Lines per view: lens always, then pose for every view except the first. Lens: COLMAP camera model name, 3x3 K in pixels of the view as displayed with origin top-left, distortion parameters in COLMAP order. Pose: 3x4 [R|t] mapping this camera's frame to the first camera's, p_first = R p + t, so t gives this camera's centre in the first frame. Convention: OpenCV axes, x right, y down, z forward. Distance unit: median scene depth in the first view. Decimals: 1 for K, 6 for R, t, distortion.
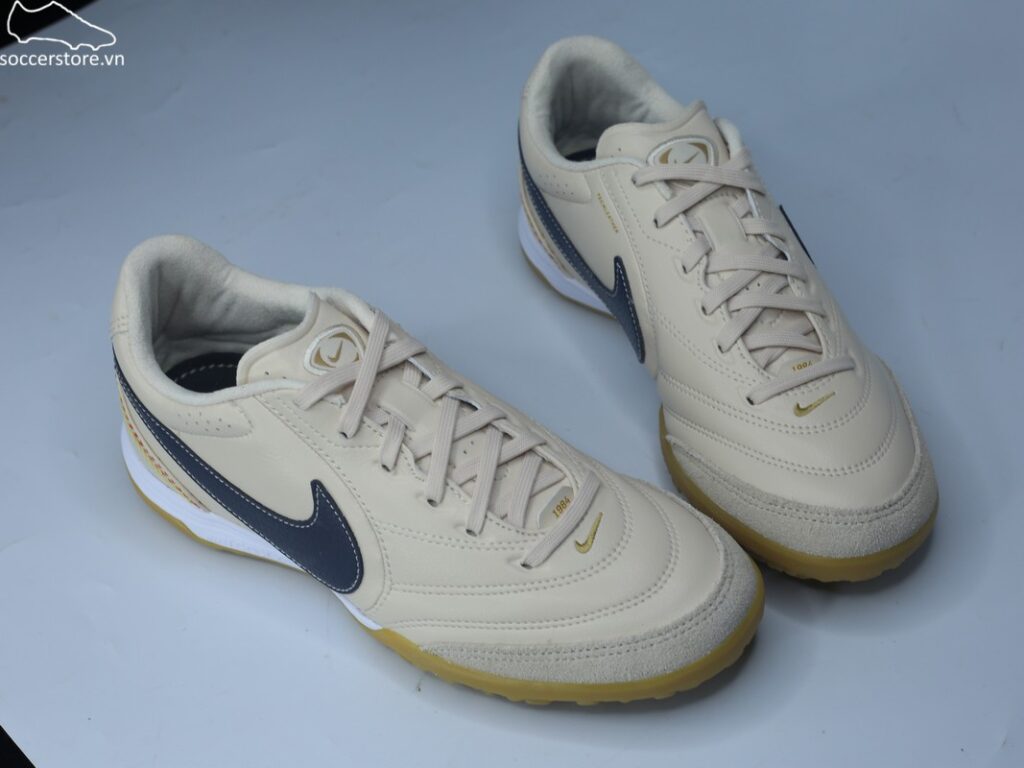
lens RADIAL K [[2006.4, 0, 504.8], [0, 2006.4, 389.0], [0, 0, 1]] dist [-0.162232, 0.000000]
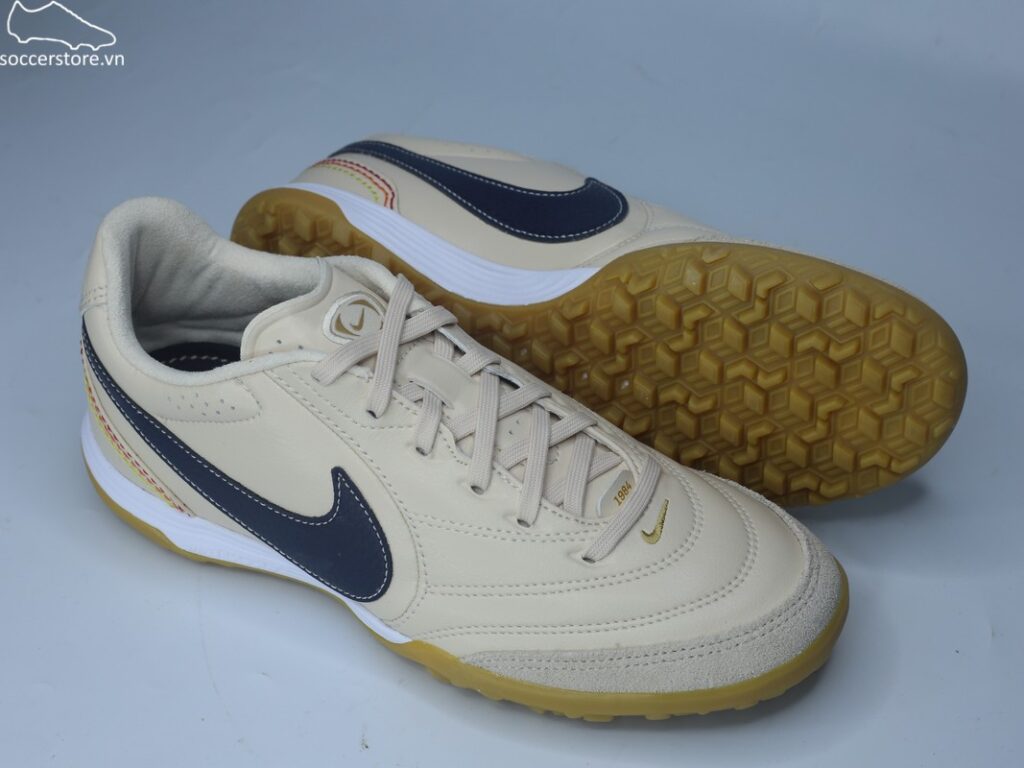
lens RADIAL K [[2006.4, 0, 516.5], [0, 2006.4, 378.5], [0, 0, 1]] dist [-0.162232, 0.000000]
pose [[0.992648, -0.004273, 0.120961, -0.122180], [0.012500, 0.997652, -0.067343, 0.066300], [-0.120390, 0.068360, 0.990370, 0.132202]]
